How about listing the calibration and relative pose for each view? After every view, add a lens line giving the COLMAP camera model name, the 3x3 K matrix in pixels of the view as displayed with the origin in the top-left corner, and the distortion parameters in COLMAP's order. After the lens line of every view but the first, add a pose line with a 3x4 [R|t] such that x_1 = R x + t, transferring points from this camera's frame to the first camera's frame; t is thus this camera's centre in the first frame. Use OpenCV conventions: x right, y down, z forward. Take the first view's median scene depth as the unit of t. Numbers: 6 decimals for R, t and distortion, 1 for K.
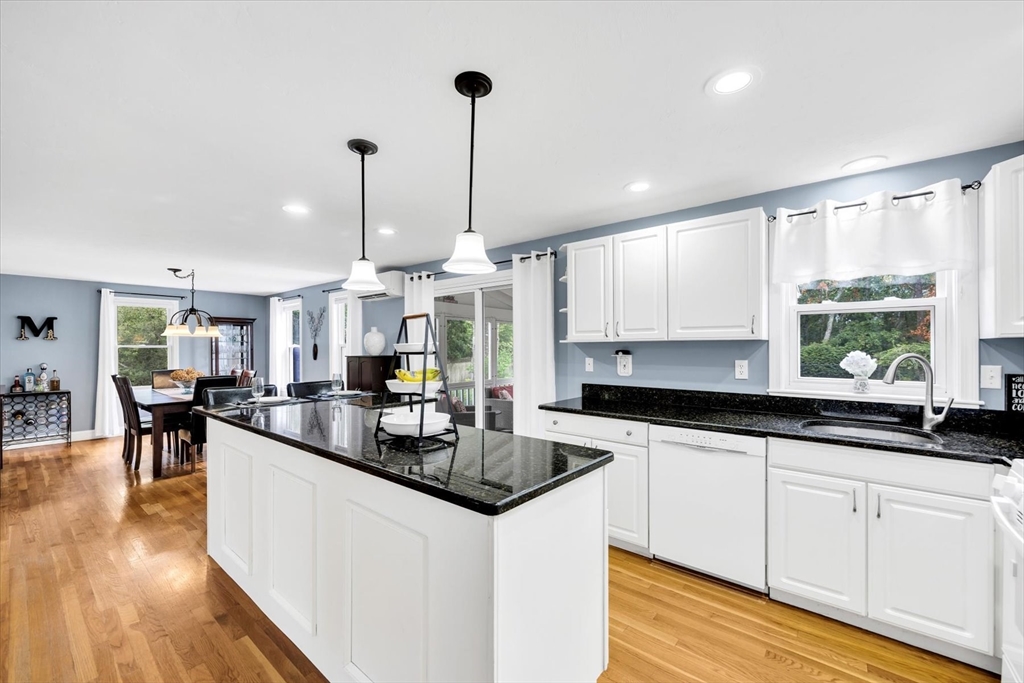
lens RADIAL K [[410.8, 0, 512.0], [0, 410.8, 341.5], [0, 0, 1]] dist [-0.000449, 0.000031]
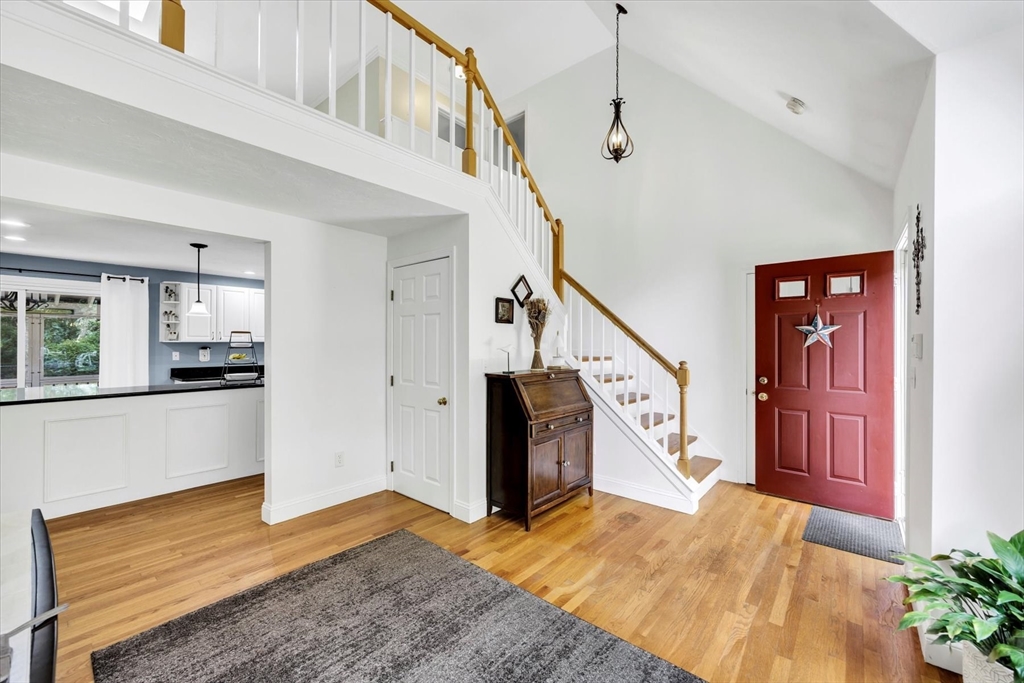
lens RADIAL K [[410.8, 0, 512.0], [0, 410.8, 341.5], [0, 0, 1]] dist [-0.000449, 0.000031]
pose [[0.023882, 0.003599, 0.999708, -0.863585], [-0.011569, 0.999928, -0.003323, -0.006320], [-0.999648, -0.011486, 0.023922, -0.216731]]
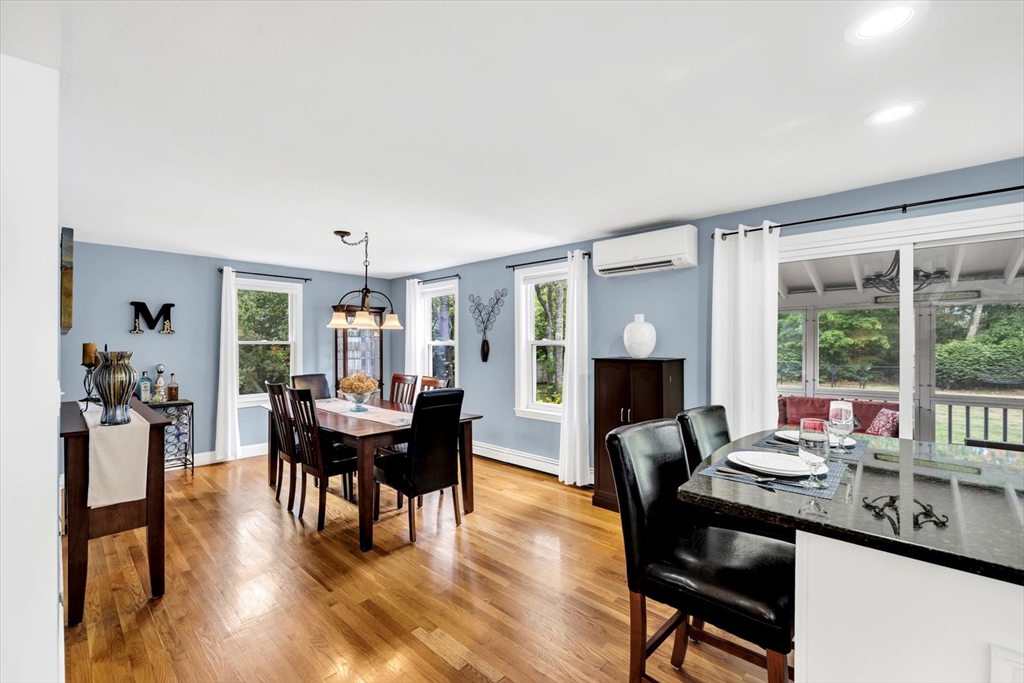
lens RADIAL K [[429.6, 0, 492.0], [0, 429.6, 342.2], [0, 0, 1]] dist [-0.000484, -0.000008]
pose [[0.995454, 0.003334, -0.095186, -0.468510], [-0.002352, 0.999943, 0.010430, 0.002187], [0.095216, -0.010159, 0.995405, 0.278065]]
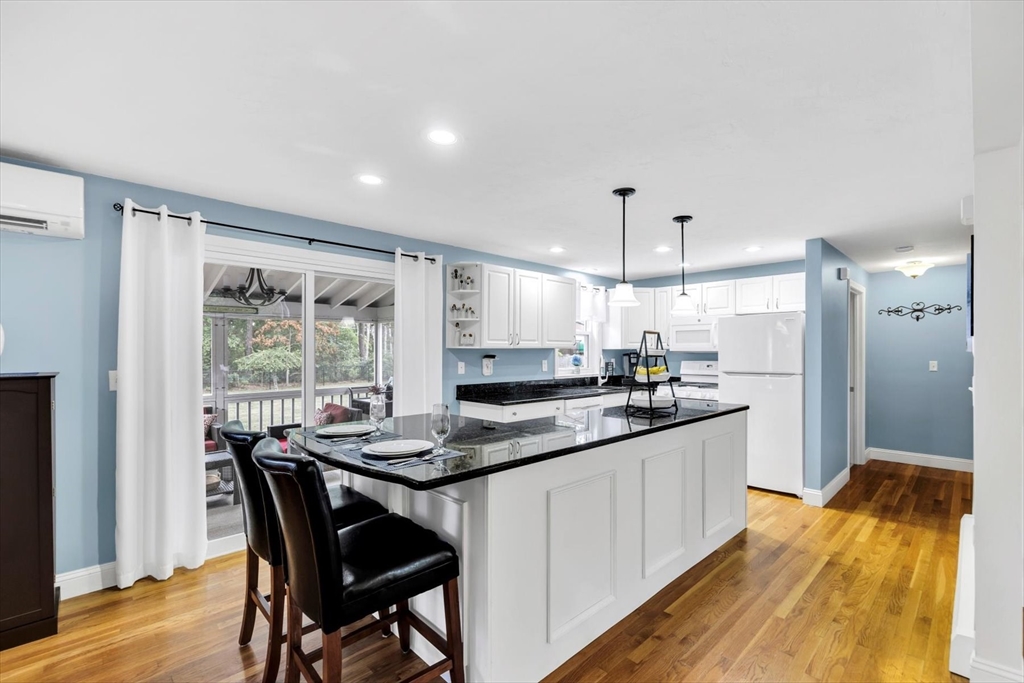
lens RADIAL K [[448.1, 0, 547.4], [0, 448.1, 352.1], [0, 0, 1]] dist [-0.002114, -0.000082]
pose [[0.079274, 0.000851, 0.996853, -0.642690], [-0.012494, 0.999922, 0.000140, 0.005823], [-0.996775, -0.012466, 0.079278, 0.417023]]
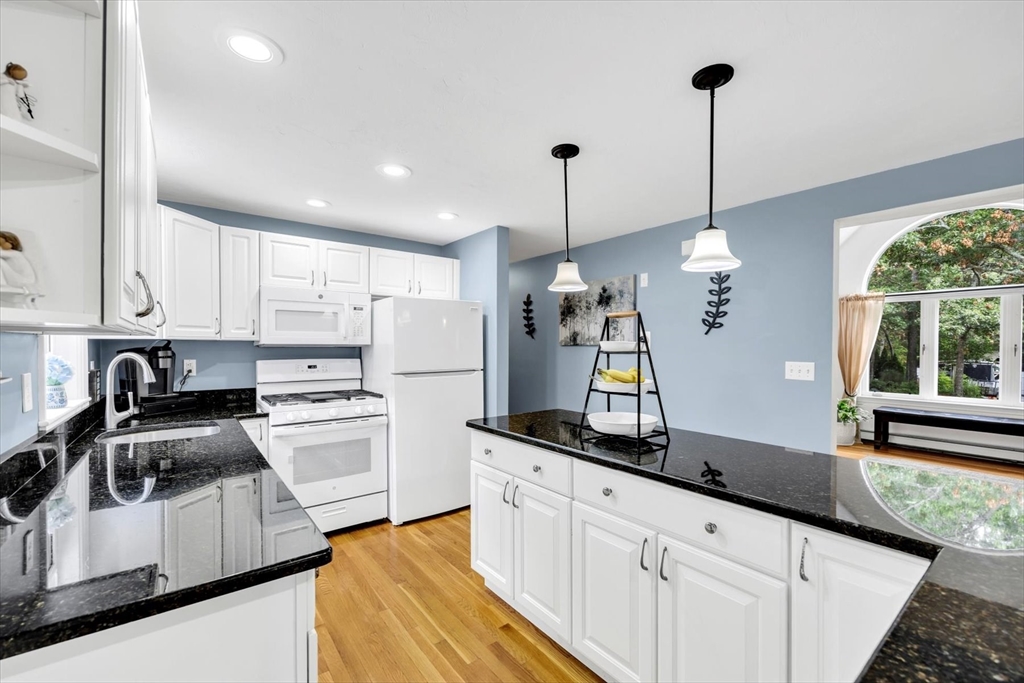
lens RADIAL K [[428.0, 0, 512.0], [0, 428.0, 341.5], [0, 0, 1]] dist [-0.000386, -0.000023]
pose [[-0.974307, 0.002853, 0.225207, -0.064906], [-0.001740, 0.999795, -0.020192, 0.007412], [-0.225218, -0.020065, -0.974102, 0.679790]]
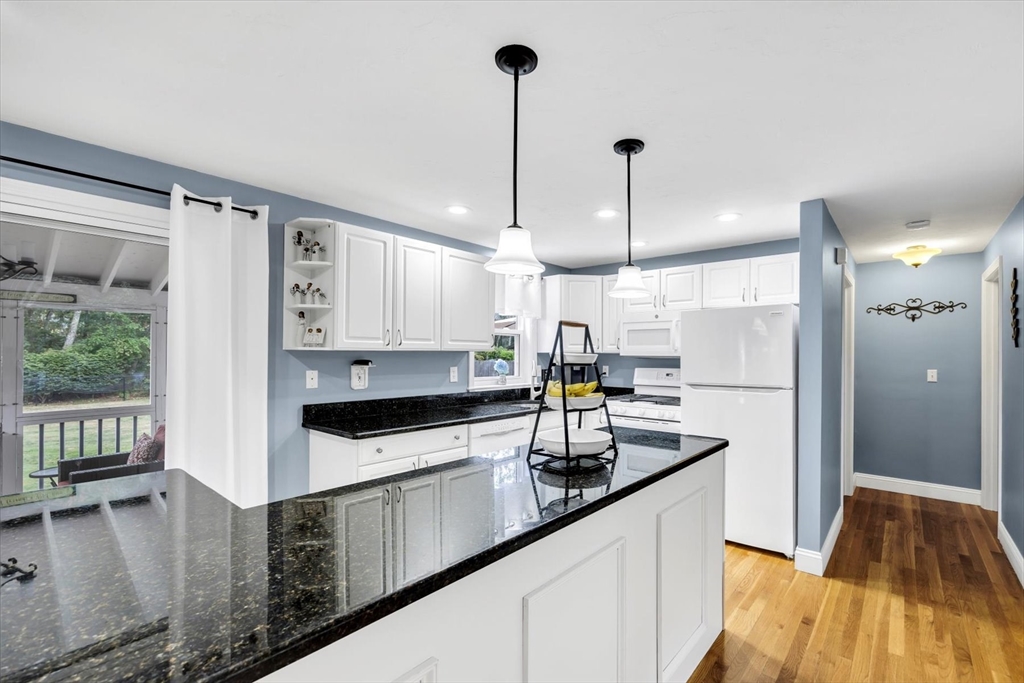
lens RADIAL K [[439.8, 0, 553.3], [0, 439.8, 356.2], [0, 0, 1]] dist [-0.001741, -0.000631]
pose [[-0.009476, 0.001117, 0.999954, -0.398197], [-0.017679, 0.999843, -0.001284, 0.003940], [-0.999799, -0.017691, -0.009455, 0.349886]]
